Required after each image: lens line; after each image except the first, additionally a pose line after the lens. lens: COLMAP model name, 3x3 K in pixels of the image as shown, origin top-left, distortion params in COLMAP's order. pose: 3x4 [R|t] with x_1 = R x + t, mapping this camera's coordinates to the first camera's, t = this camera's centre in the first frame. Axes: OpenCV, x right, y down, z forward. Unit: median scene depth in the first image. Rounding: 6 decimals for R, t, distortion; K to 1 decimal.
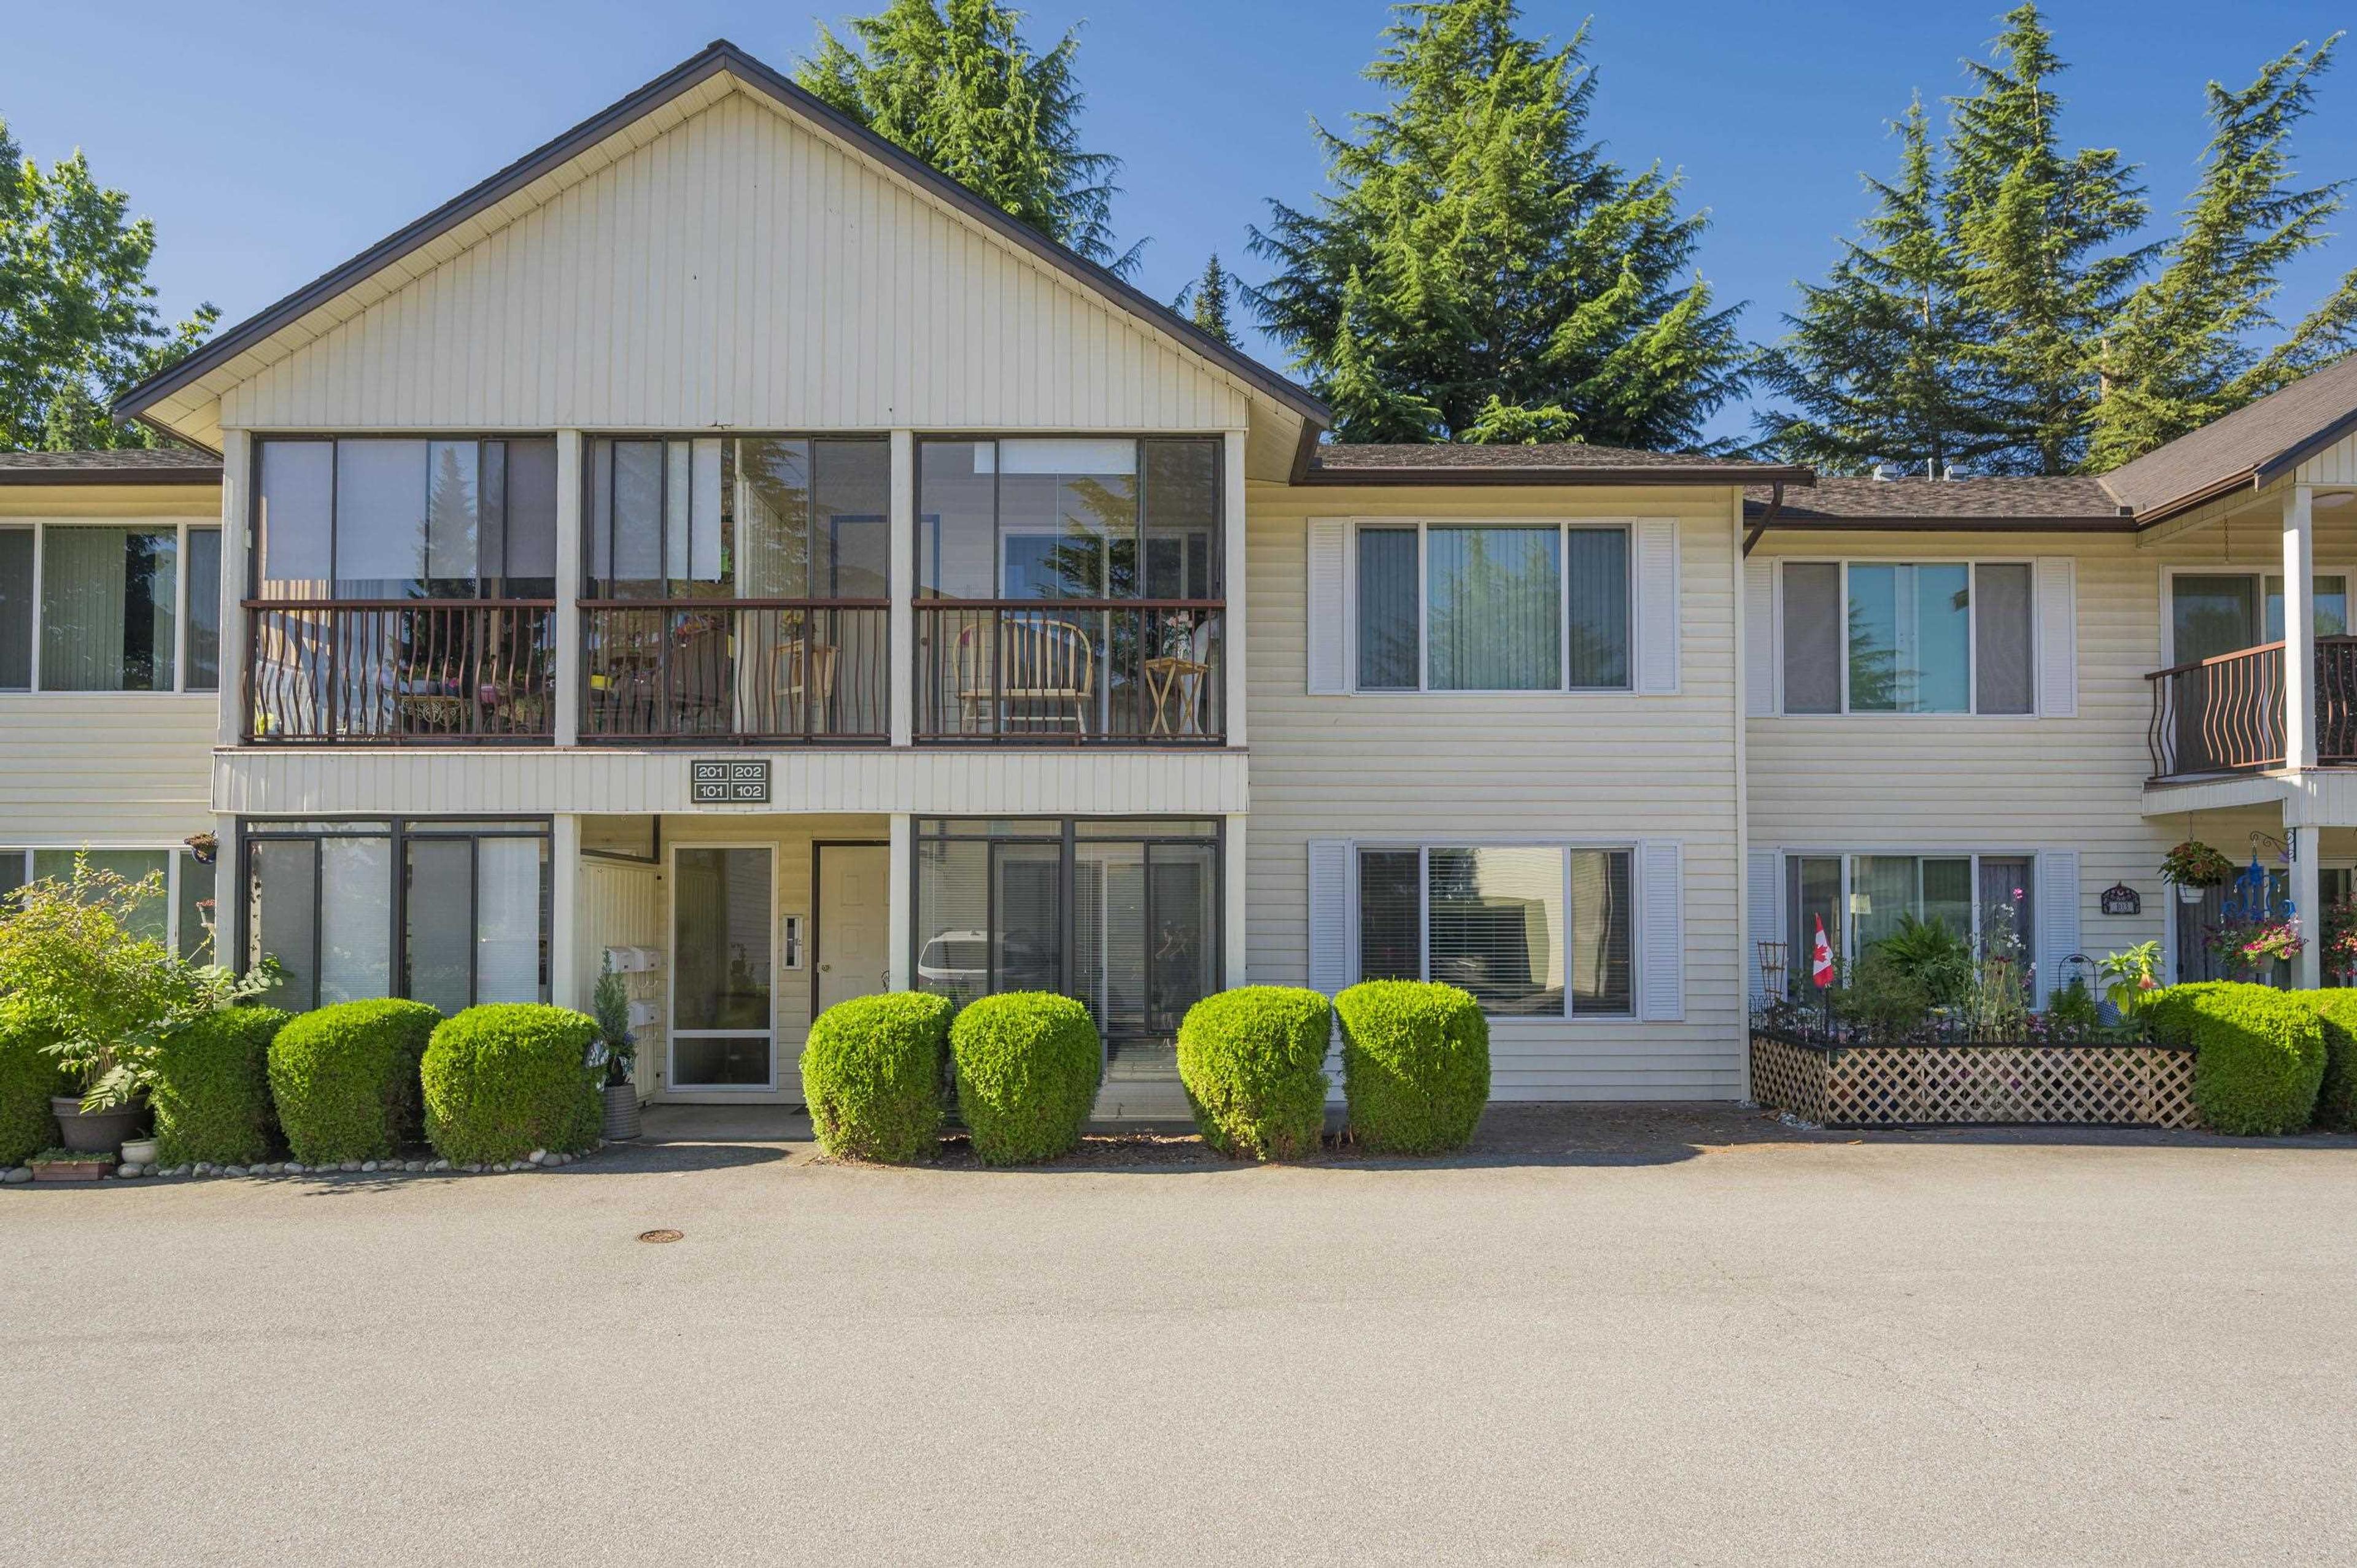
lens RADIAL K [[1355.1, 0, 1167.9], [0, 1355.1, 889.5], [0, 0, 1]] dist [-0.000071, 0.000663]
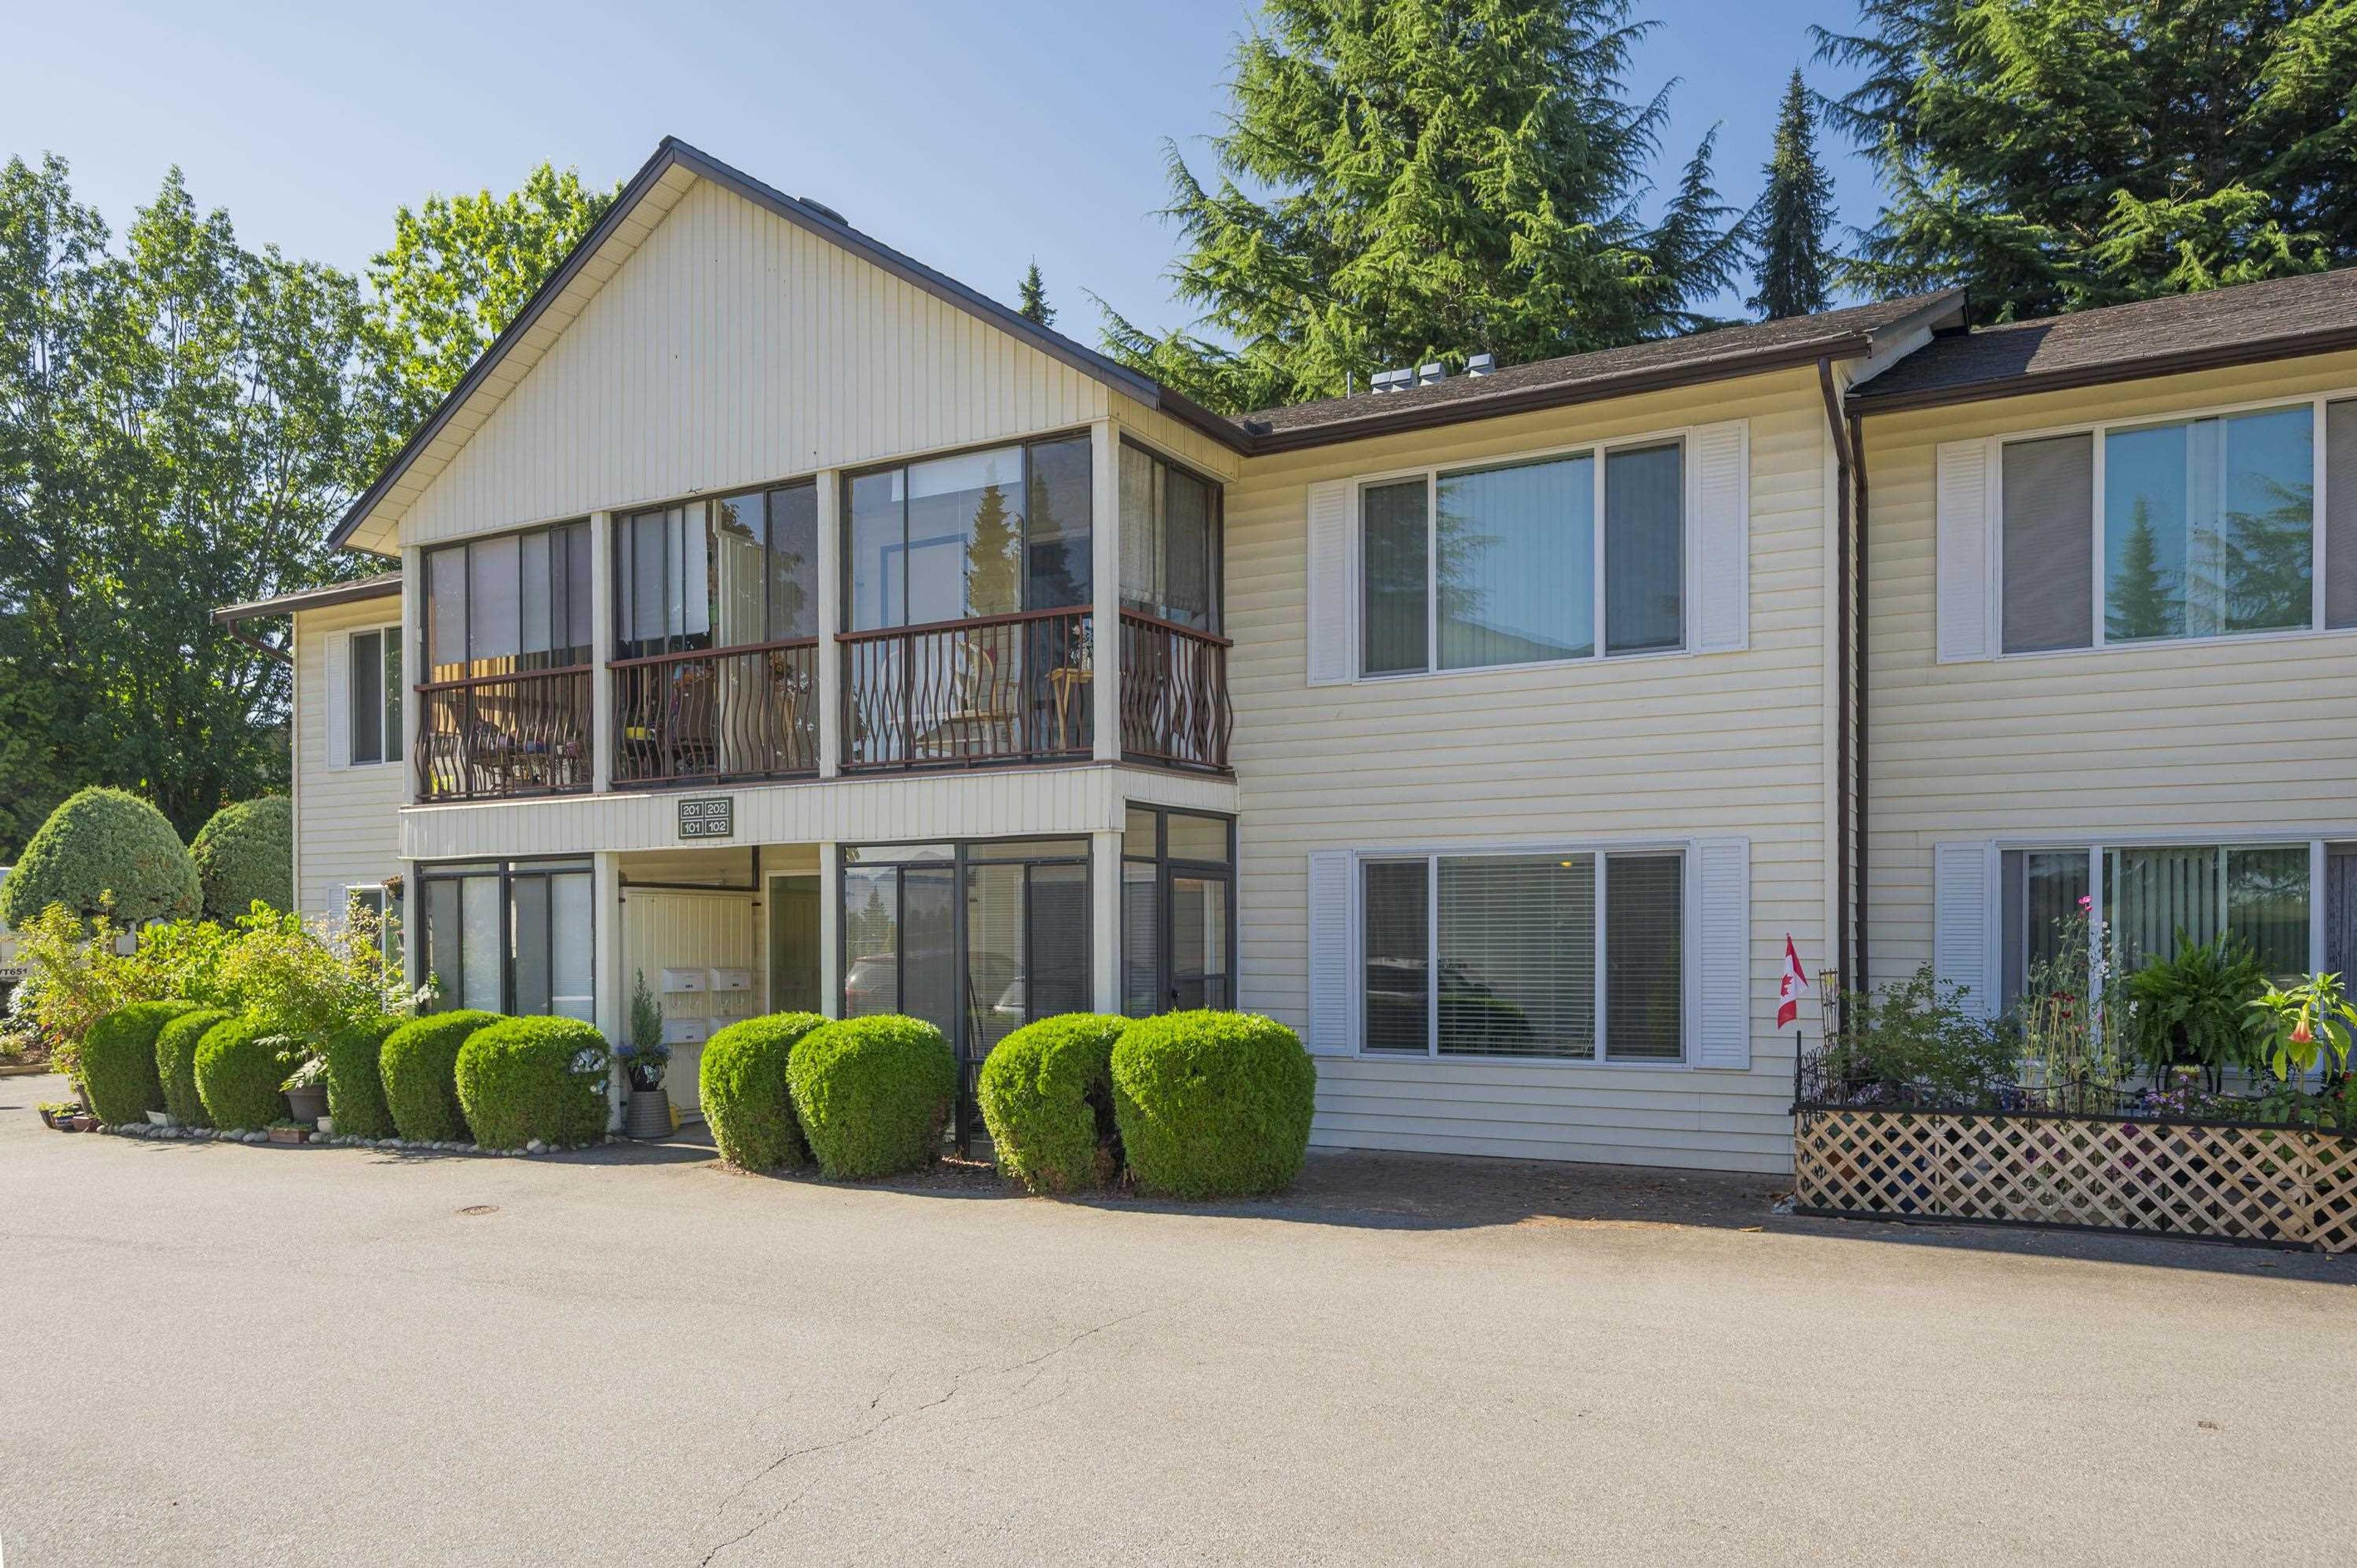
lens RADIAL K [[1627.1, 0, 1171.2], [0, 1627.1, 949.7], [0, 0, 1]] dist [-0.001826, -0.001282]
pose [[0.875580, -0.000167, -0.483073, 0.634694], [0.015211, 0.999514, 0.027225, -0.003425], [0.482833, -0.031185, 0.875157, 0.029077]]
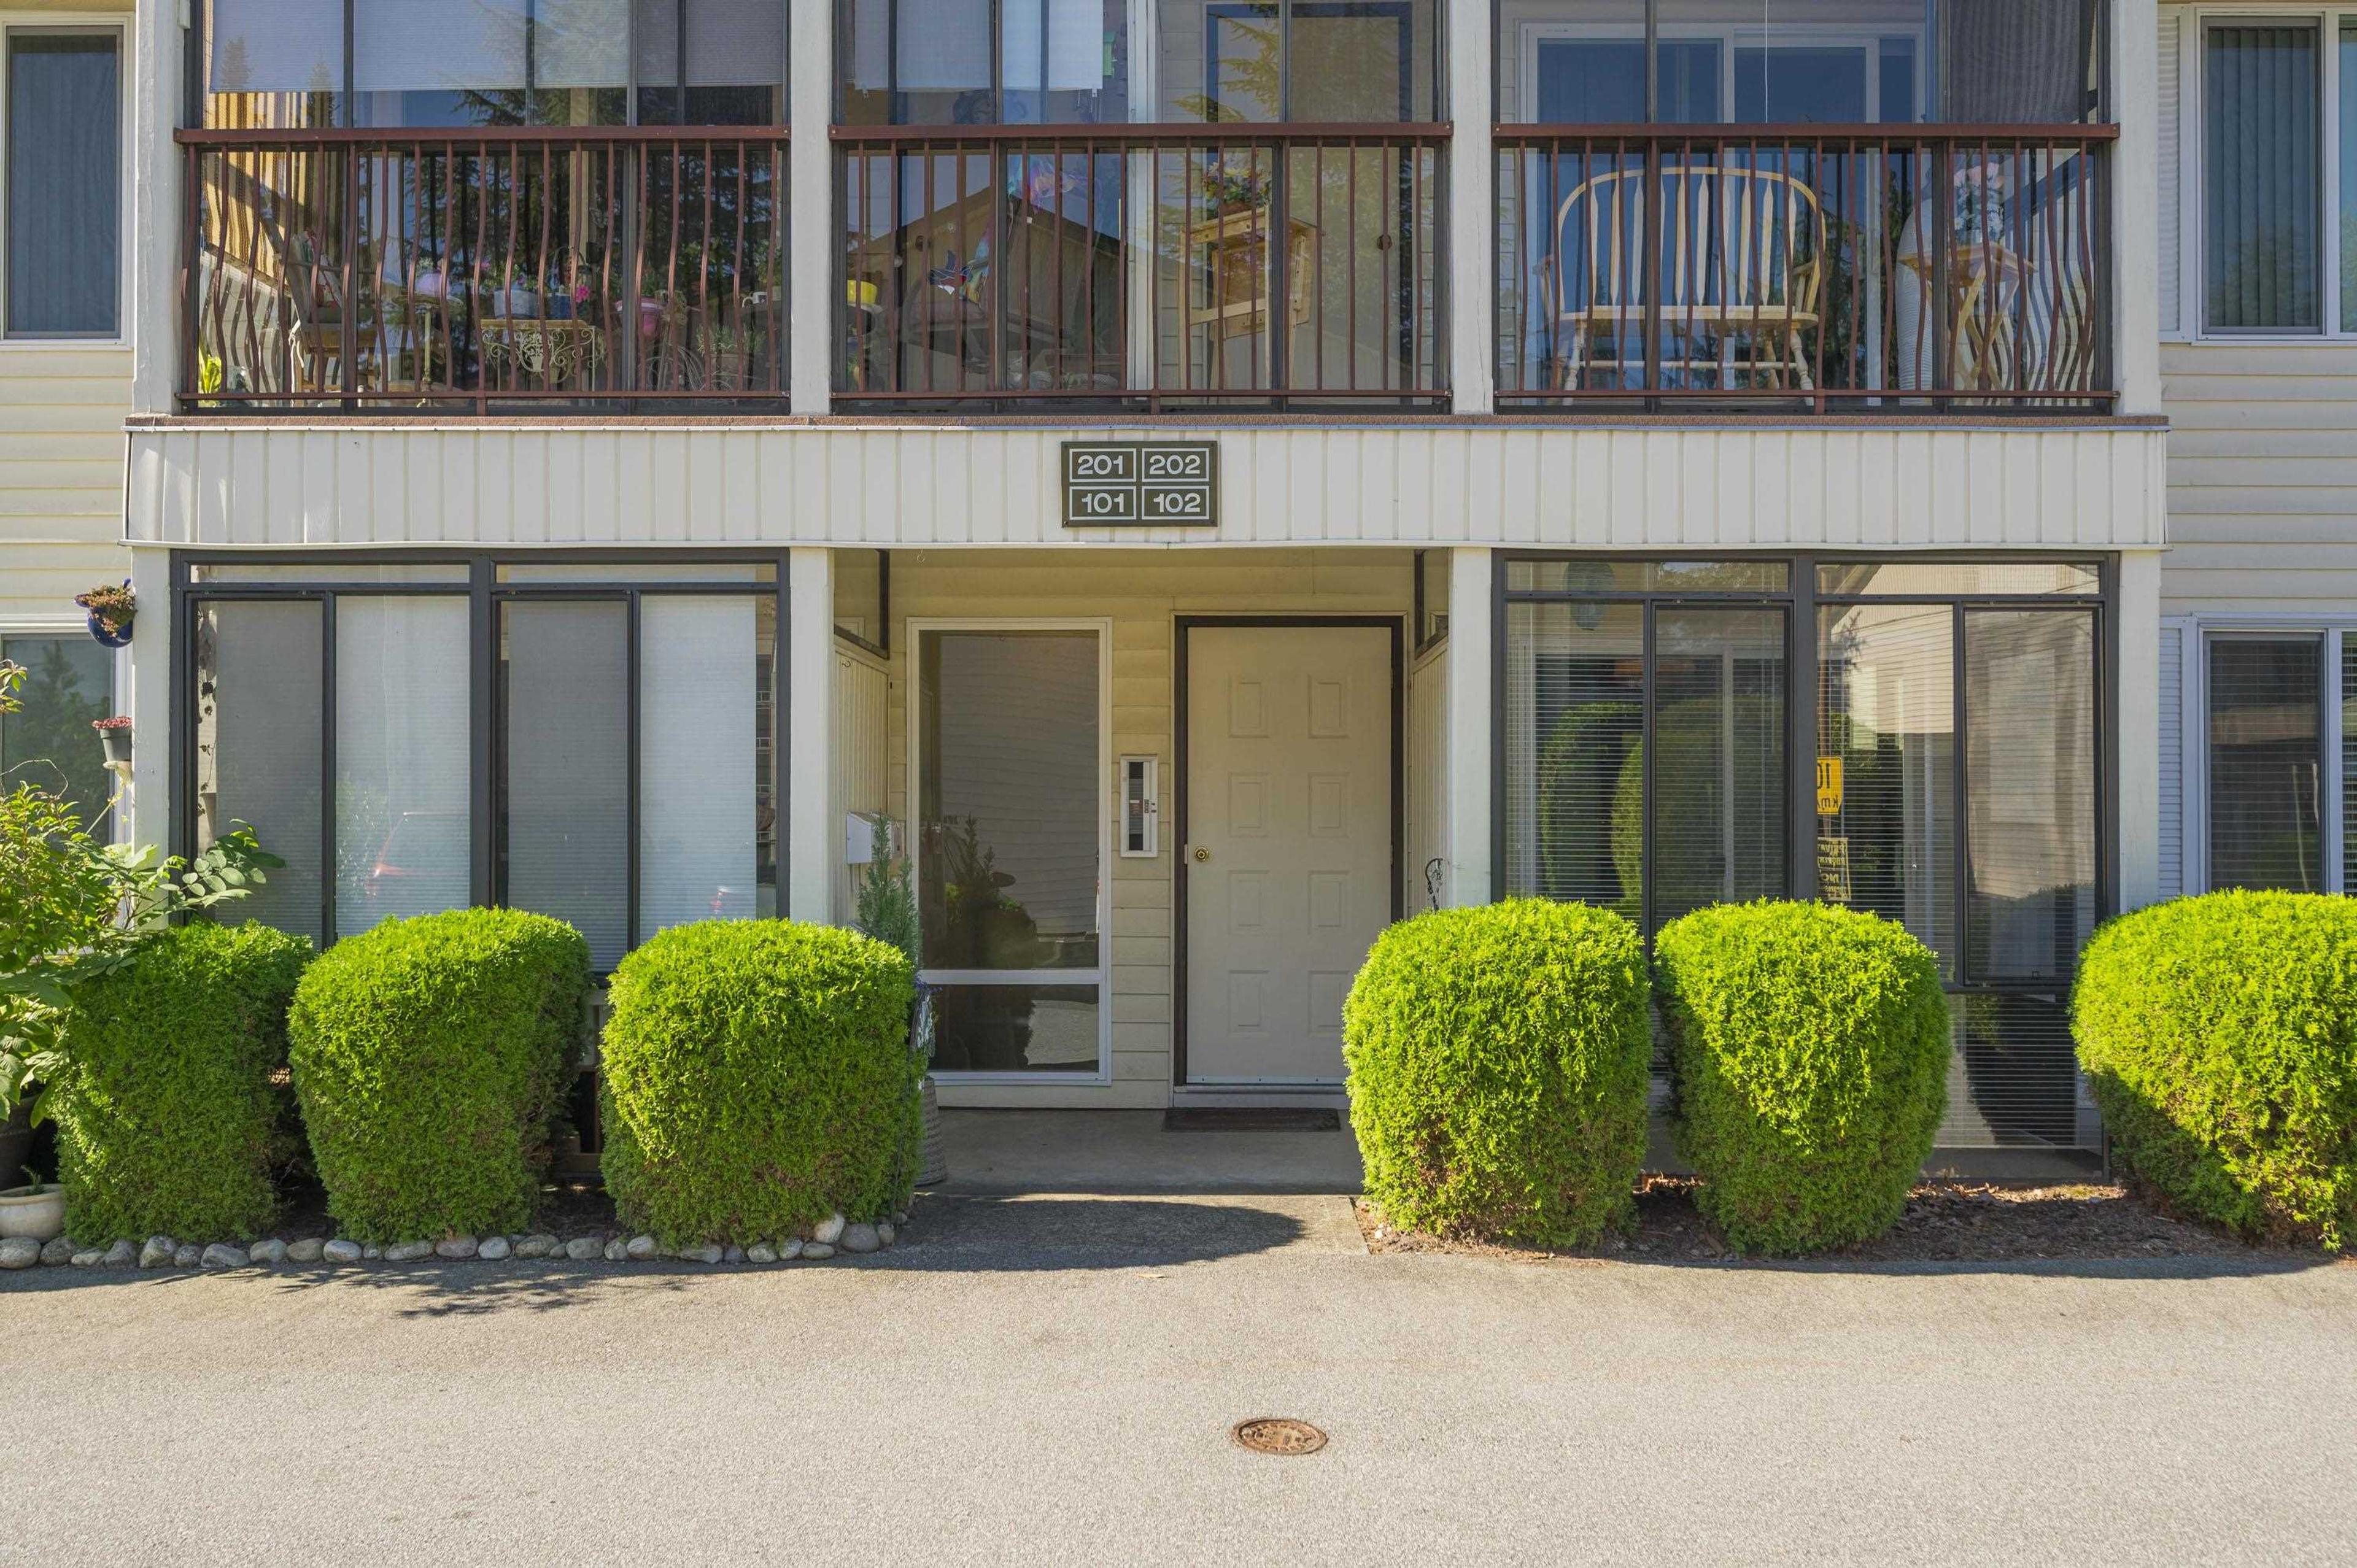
lens RADIAL K [[2021.6, 0, 1178.5], [0, 2021.6, 784.0], [0, 0, 1]] dist [-0.003099, 0.000994]
pose [[0.999887, 0.003010, -0.014715, -0.294003], [-0.002759, 0.999851, 0.017049, 0.019357], [0.014764, -0.017006, 0.999746, 0.240907]]
